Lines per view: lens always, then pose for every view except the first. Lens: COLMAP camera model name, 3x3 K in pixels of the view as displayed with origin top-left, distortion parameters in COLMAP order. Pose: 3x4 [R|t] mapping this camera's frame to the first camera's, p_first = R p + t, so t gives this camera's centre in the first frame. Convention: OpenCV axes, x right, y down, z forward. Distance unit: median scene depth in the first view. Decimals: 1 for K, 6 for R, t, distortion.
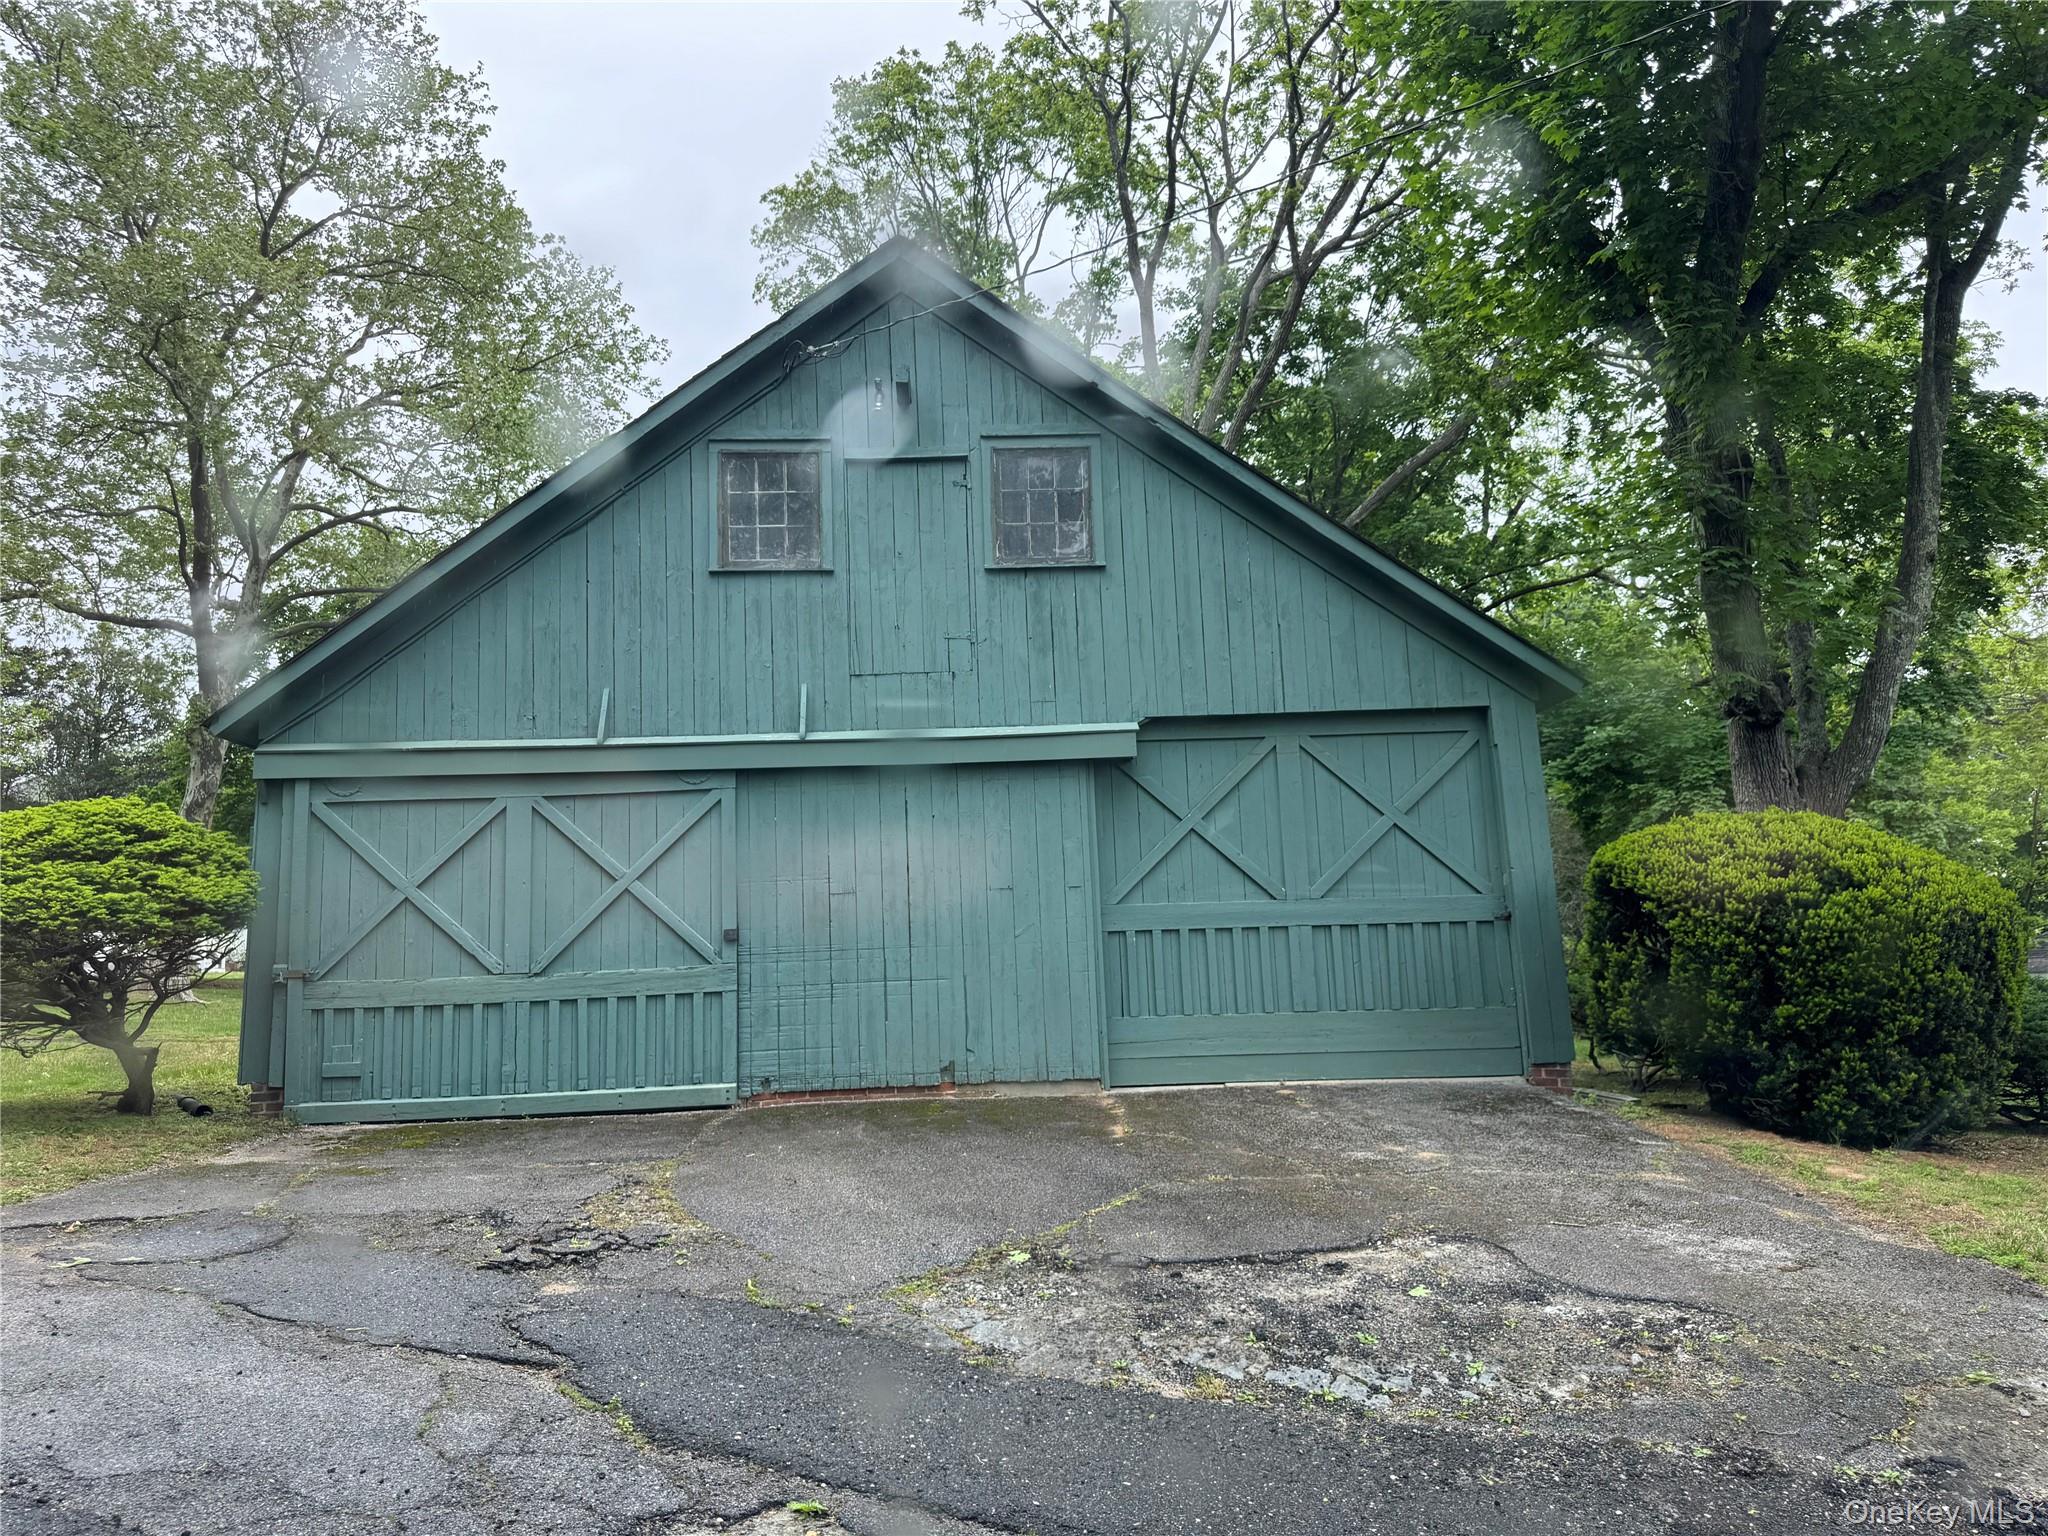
lens RADIAL K [[1436.9, 0, 1009.9], [0, 1436.9, 782.7], [0, 0, 1]] dist [0.090117, -0.004825]
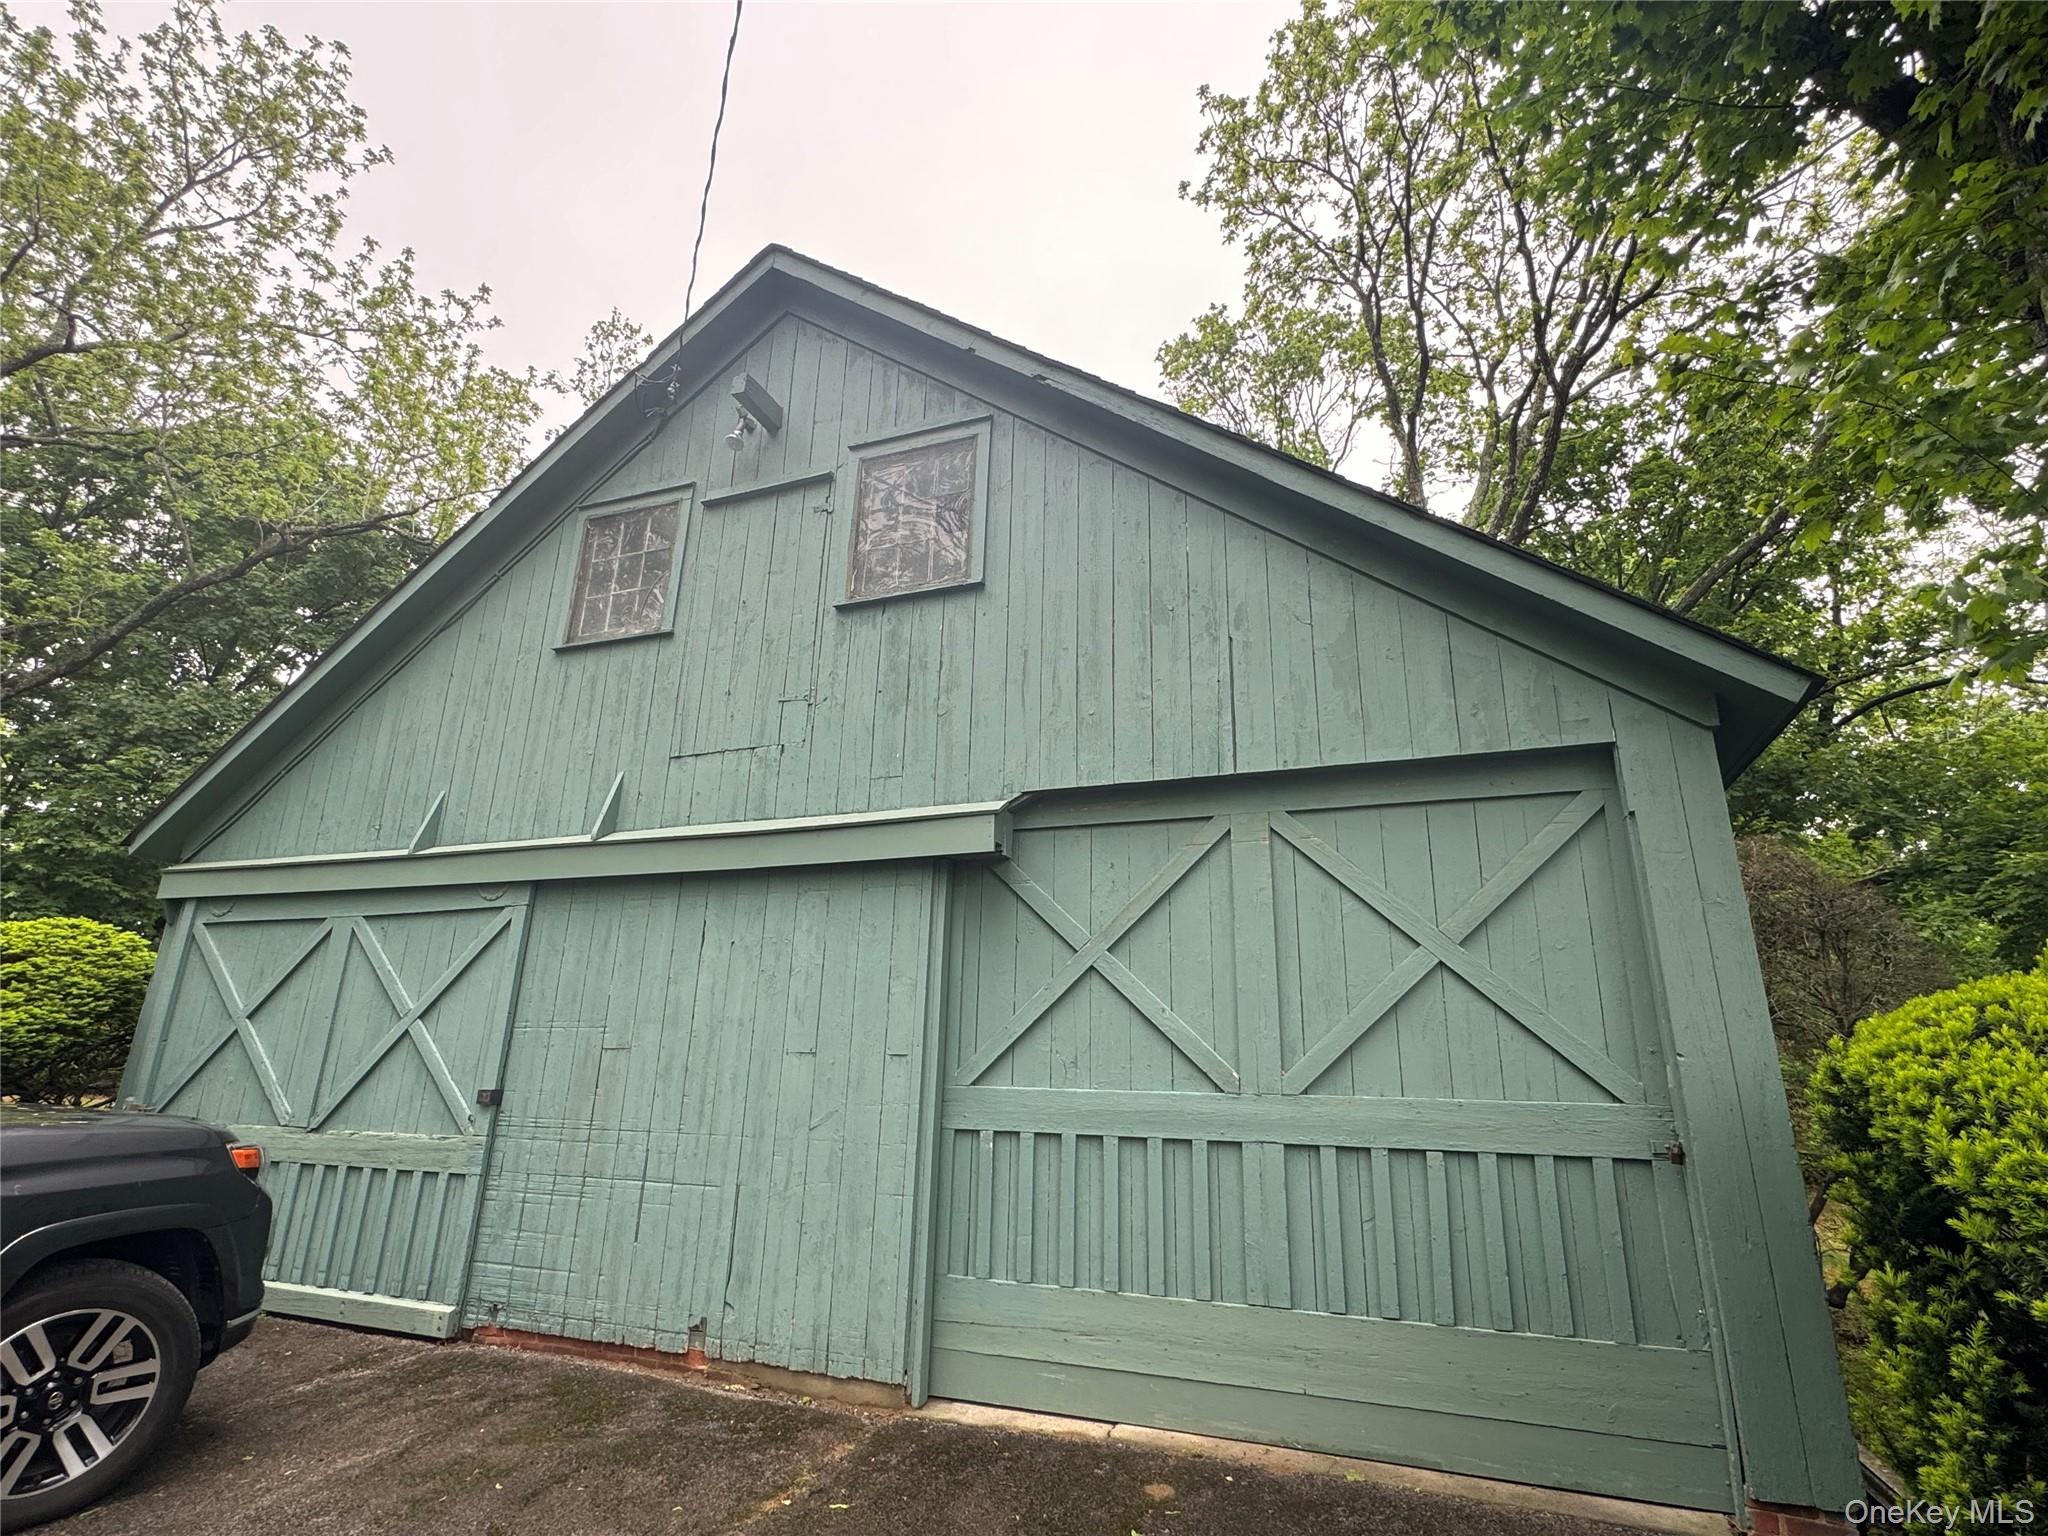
lens RADIAL K [[1026.8, 0, 1022.7], [0, 1026.8, 777.6], [0, 0, 1]] dist [-0.009477, 0.001564]
pose [[0.918912, -0.056234, -0.390434, 0.279112], [0.001779, 0.990367, -0.138454, 0.012584], [0.394459, 0.126532, 0.910160, 0.575734]]
